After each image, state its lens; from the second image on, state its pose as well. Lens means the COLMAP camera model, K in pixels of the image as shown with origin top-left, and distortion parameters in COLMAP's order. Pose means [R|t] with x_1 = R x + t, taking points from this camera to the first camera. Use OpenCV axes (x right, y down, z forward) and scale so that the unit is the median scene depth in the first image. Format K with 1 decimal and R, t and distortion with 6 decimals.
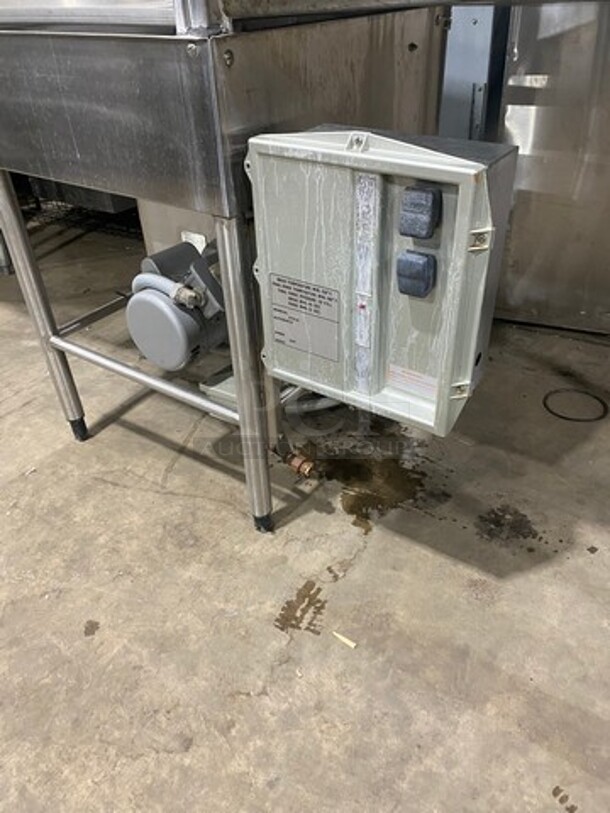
lens RADIAL K [[611.0, 0, 305.0], [0, 611.0, 406.5], [0, 0, 1]] dist [0.013747, 0.000102]
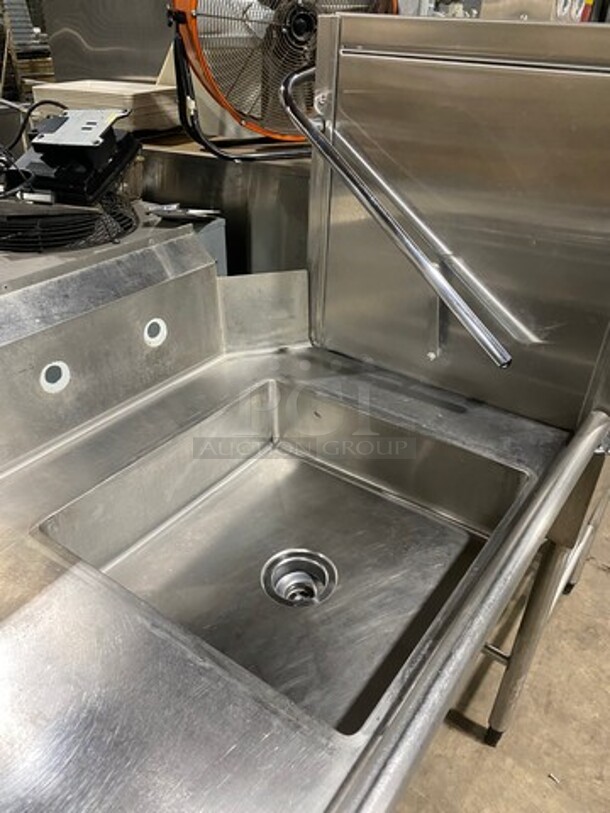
lens RADIAL K [[632.3, 0, 305.2], [0, 632.3, 419.4], [0, 0, 1]] dist [-0.001880, 0.003373]
pose [[0.007898, -0.505096, 0.863027, -1.115964], [0.556369, 0.719351, 0.415917, -1.025291], [-0.830897, 0.476877, 0.286701, 0.825020]]
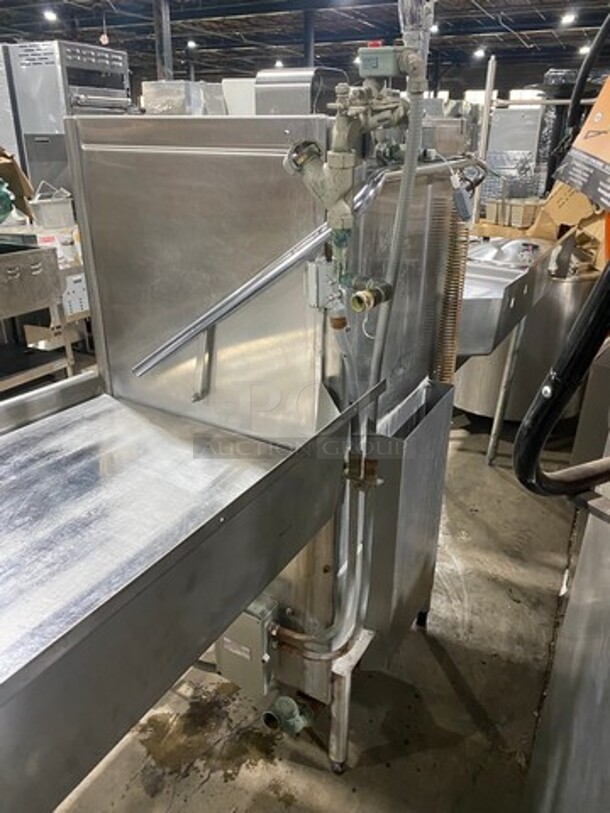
lens RADIAL K [[616.4, 0, 305.0], [0, 616.4, 406.5], [0, 0, 1]] dist [-0.003193, 0.004144]
pose [[0.089053, 0.451716, -0.887706, 0.904548], [-0.591750, 0.740899, 0.317649, -0.869615], [0.801188, 0.497012, 0.333282, 0.474040]]
